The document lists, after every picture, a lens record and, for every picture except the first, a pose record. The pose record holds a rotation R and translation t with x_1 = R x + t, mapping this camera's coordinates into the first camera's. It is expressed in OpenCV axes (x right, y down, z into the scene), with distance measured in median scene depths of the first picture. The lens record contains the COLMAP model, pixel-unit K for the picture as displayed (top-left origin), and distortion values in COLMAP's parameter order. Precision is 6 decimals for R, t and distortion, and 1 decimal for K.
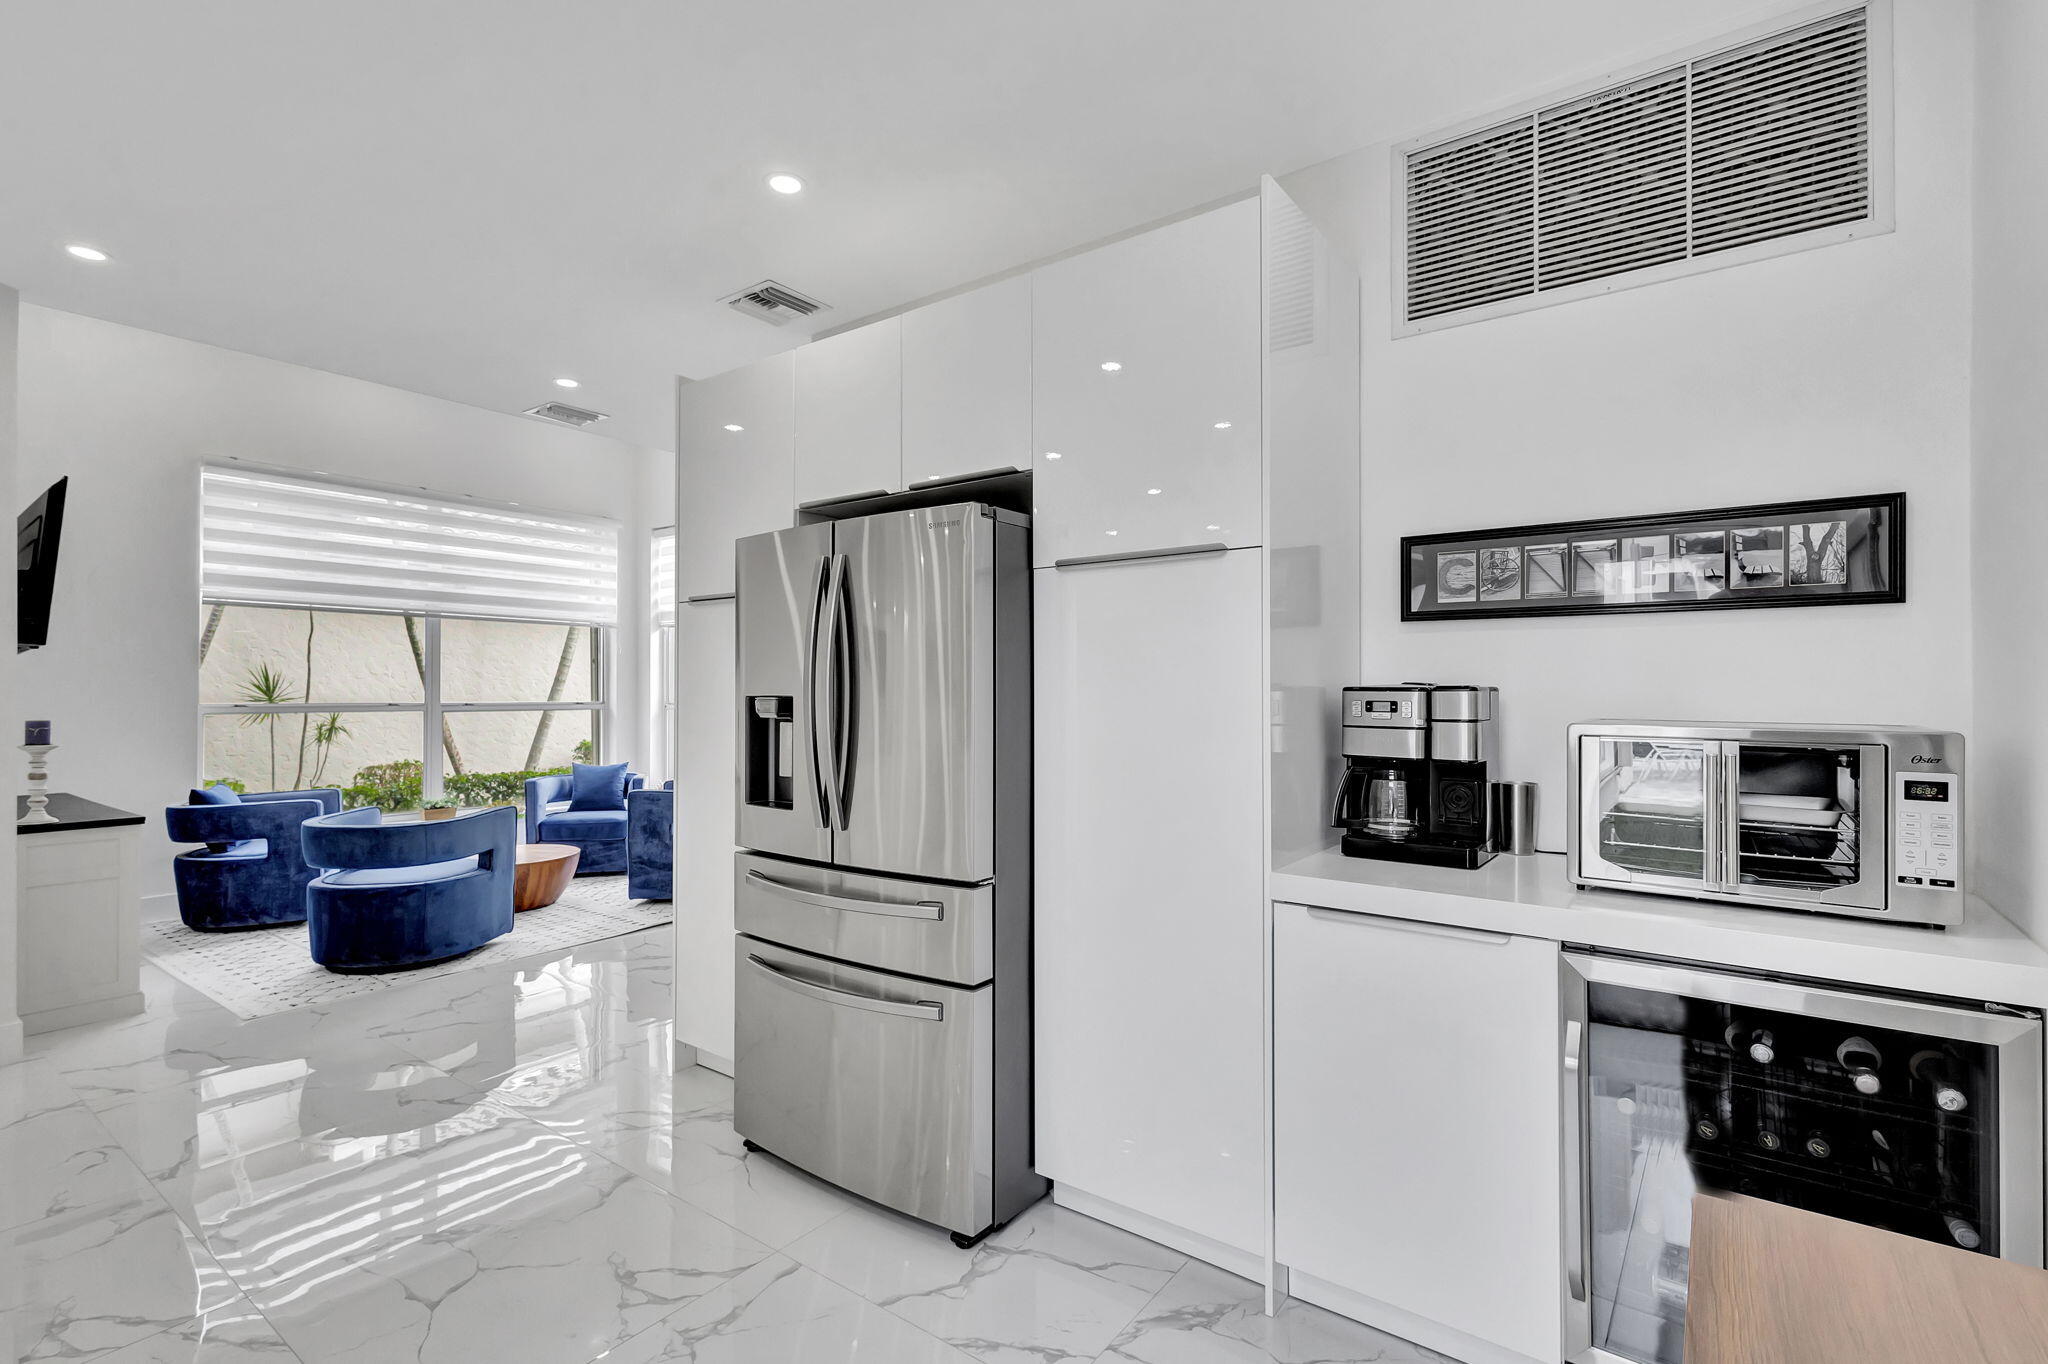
lens RADIAL K [[949.6, 0, 1022.4], [0, 949.6, 685.8], [0, 0, 1]] dist [0.006880, -0.000831]
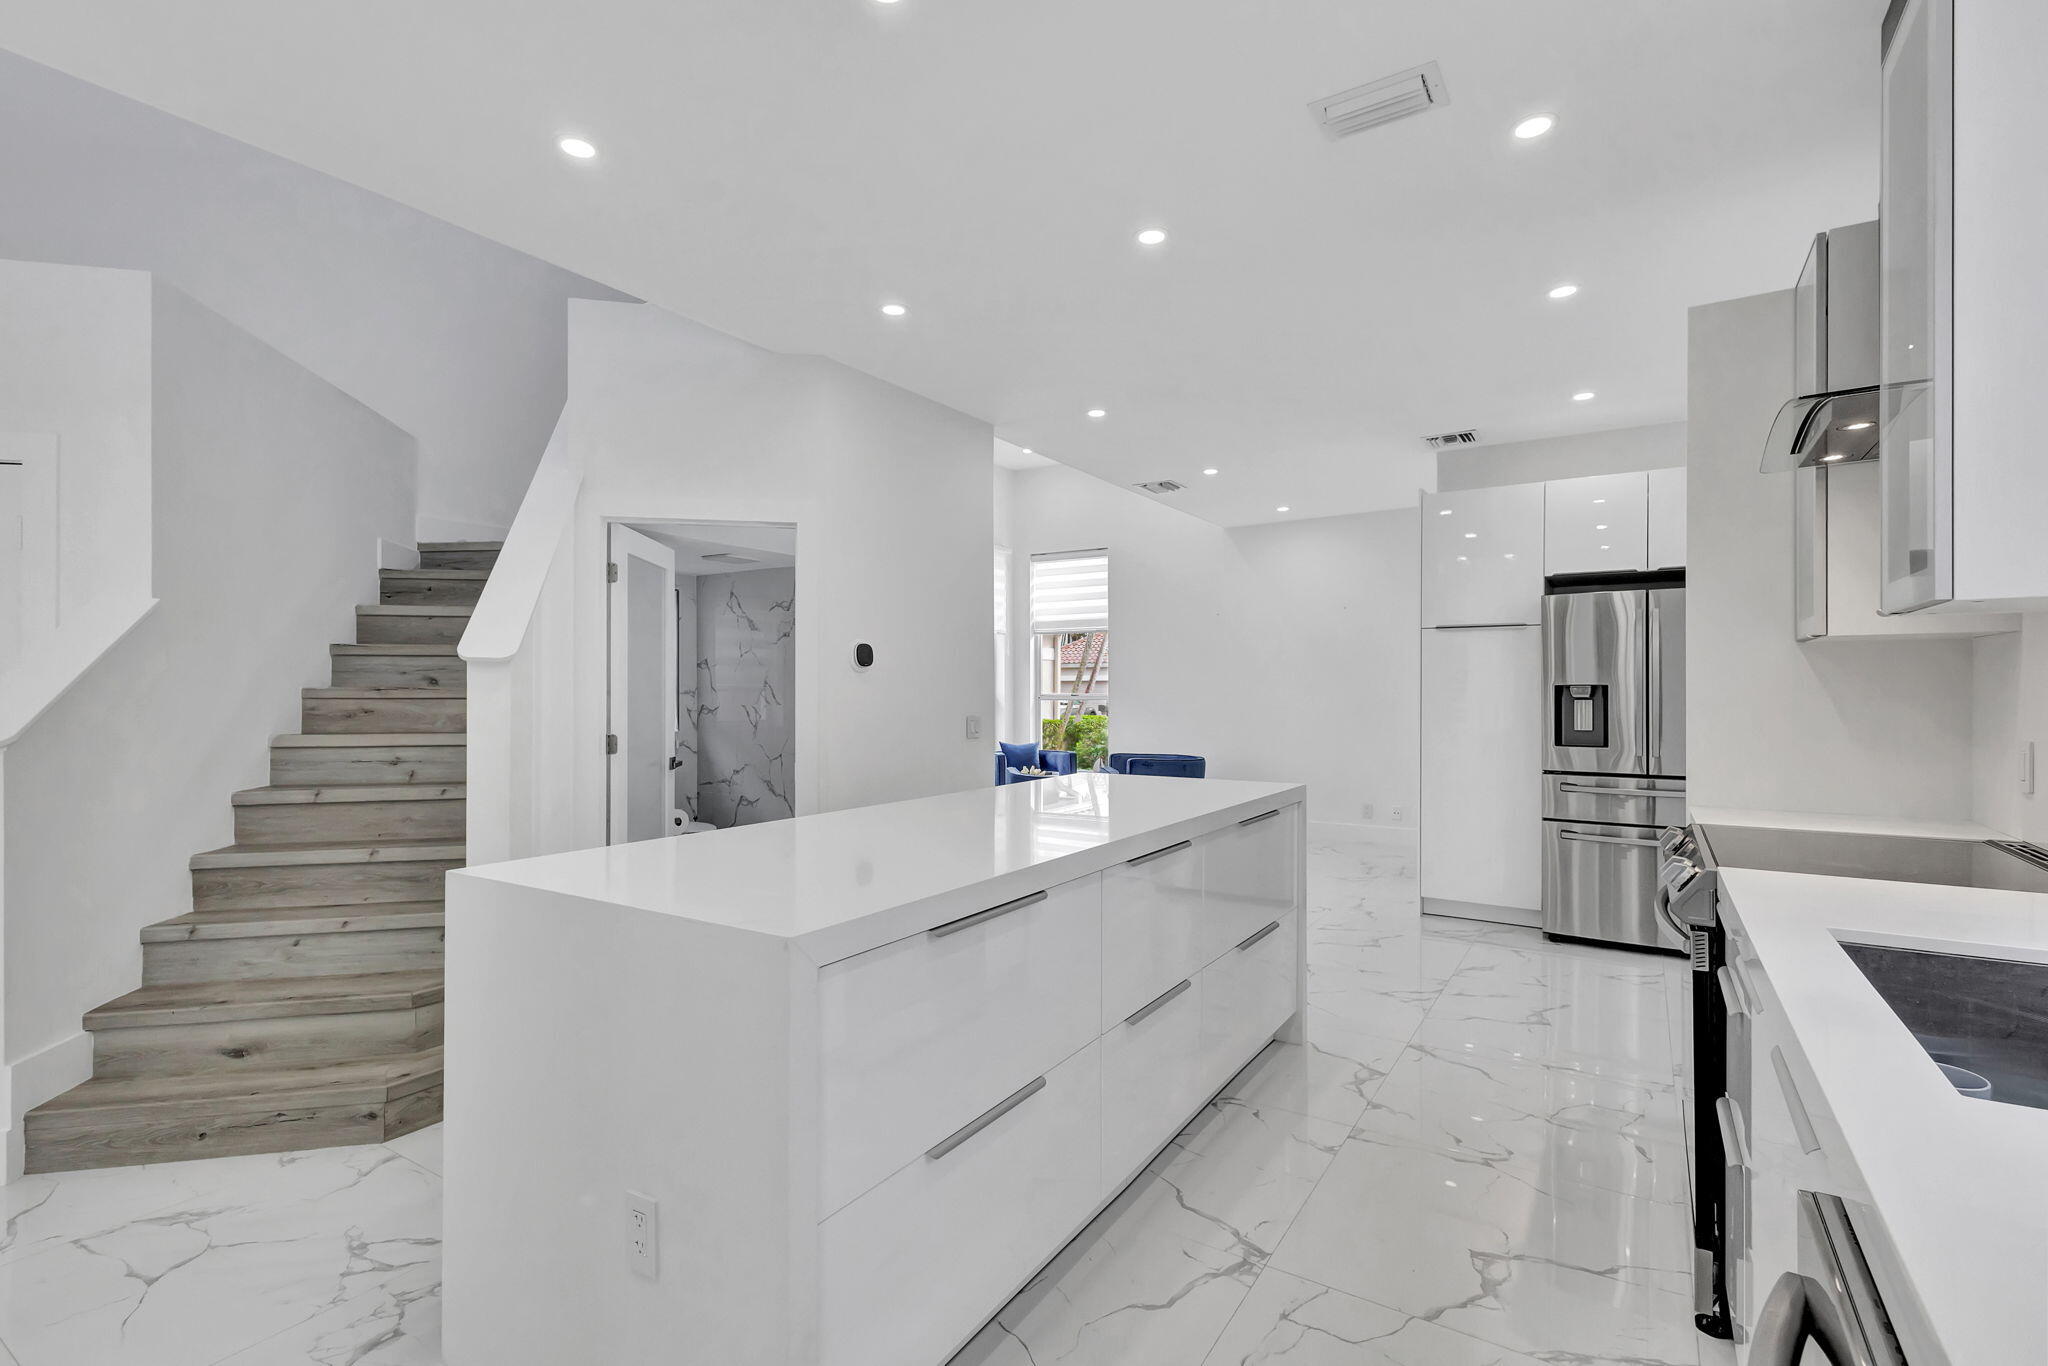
lens RADIAL K [[949.6, 0, 1040.7], [0, 949.6, 682.3], [0, 0, 1]] dist [0.006880, -0.000831]
pose [[0.997769, 0.000322, 0.066759, -1.776134], [-0.000166, 0.999997, -0.002355, 0.015299], [-0.066760, 0.002339, 0.997766, -0.906420]]
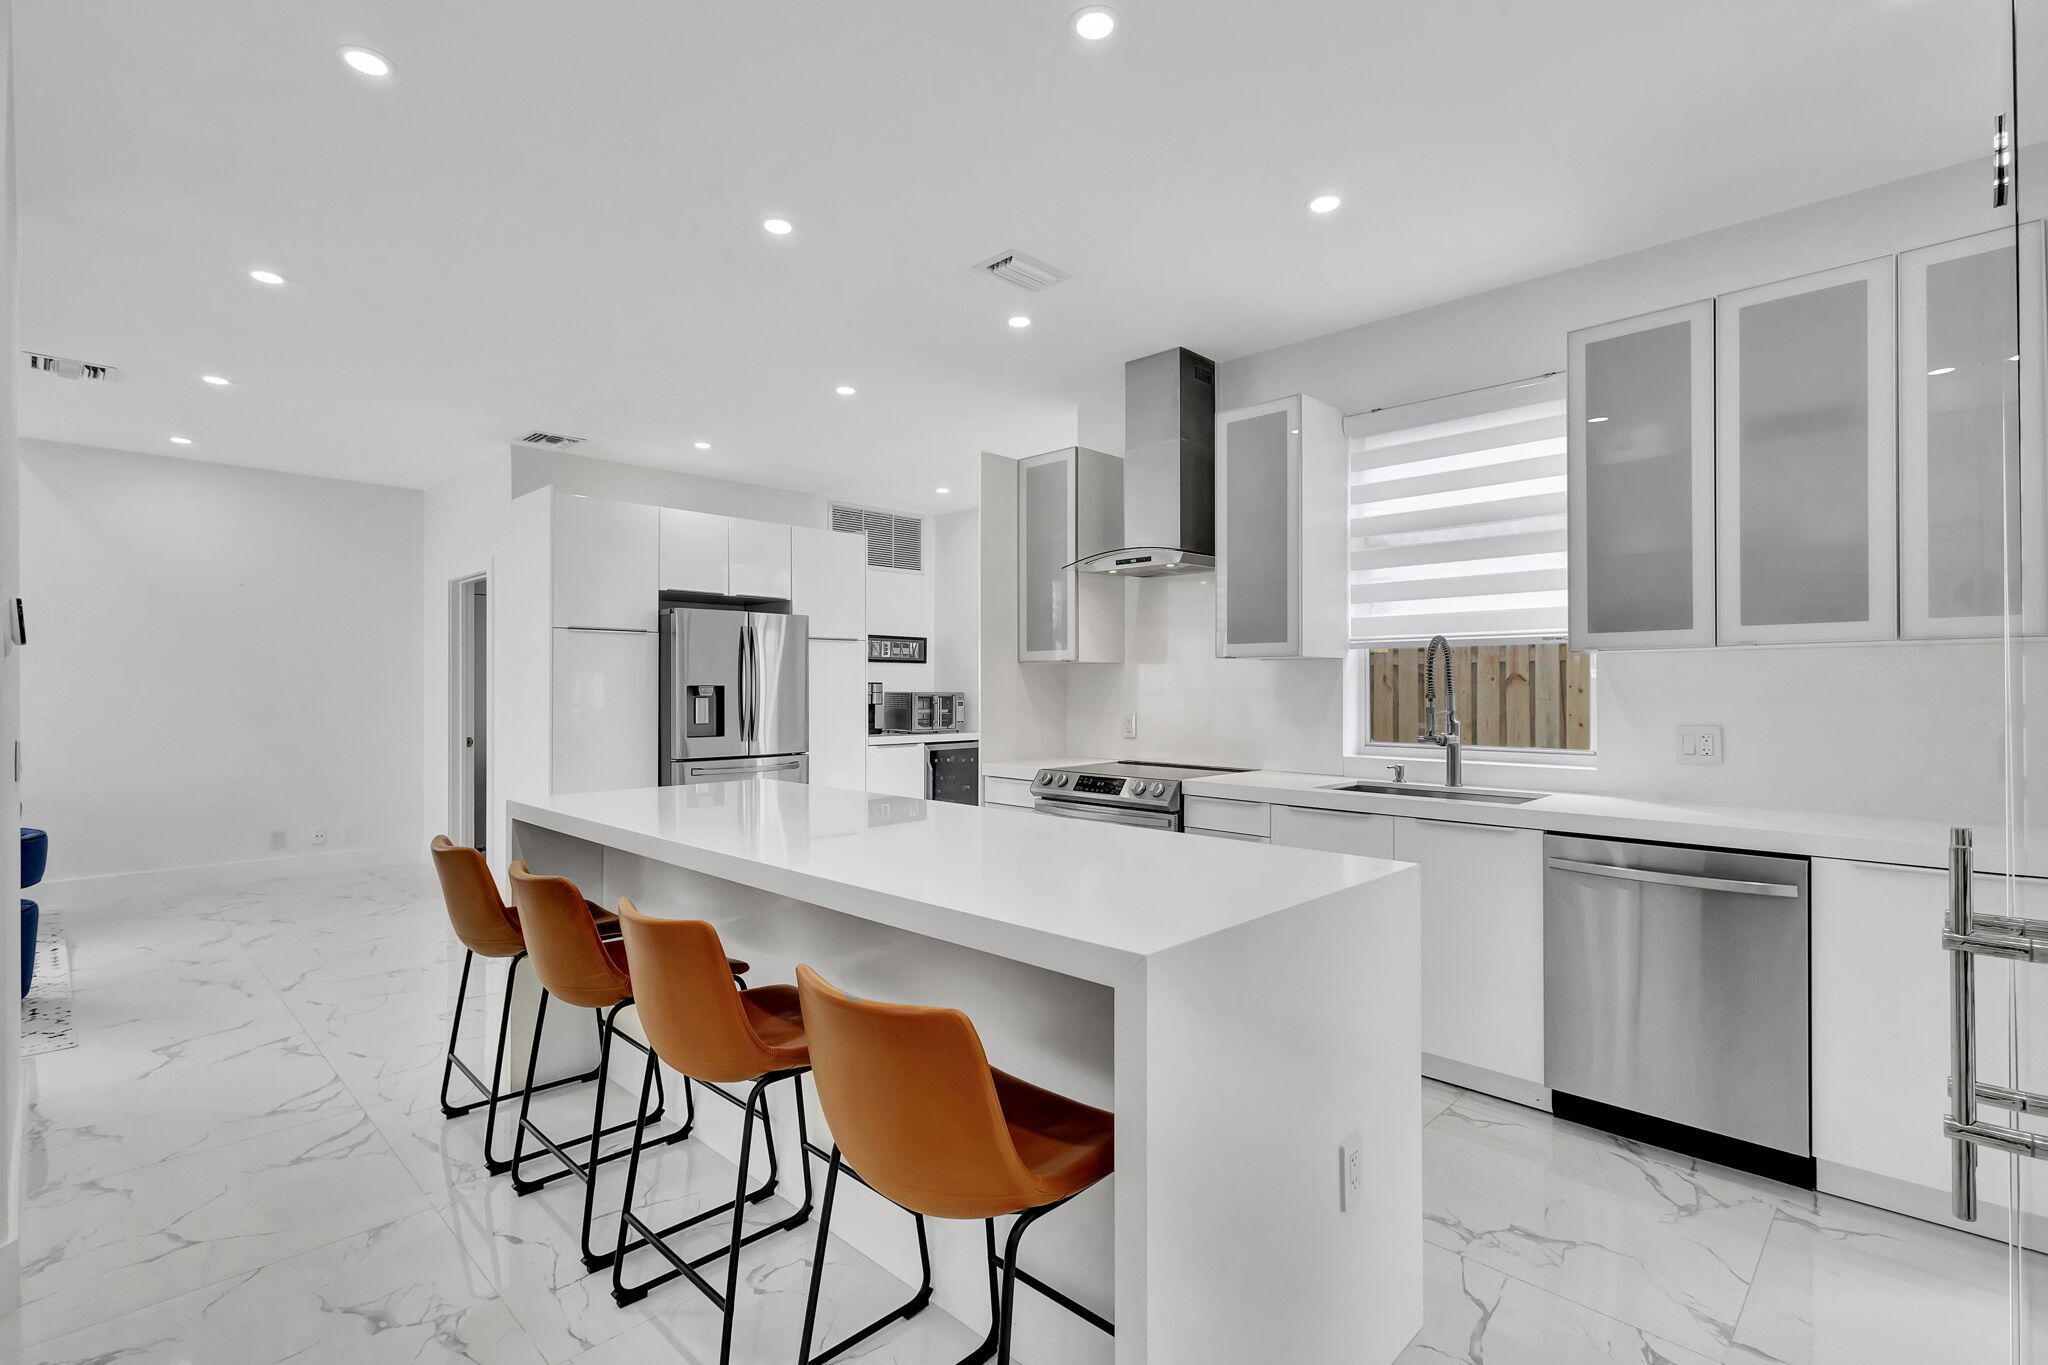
lens RADIAL K [[949.6, 0, 1024.6], [0, 949.6, 677.9], [0, 0, 1]] dist [0.006880, -0.000831]
pose [[0.128401, 0.011041, 0.991661, -2.930552], [-0.007238, 0.999922, -0.010196, 0.015489], [-0.991696, -0.005868, 0.128470, 0.013716]]
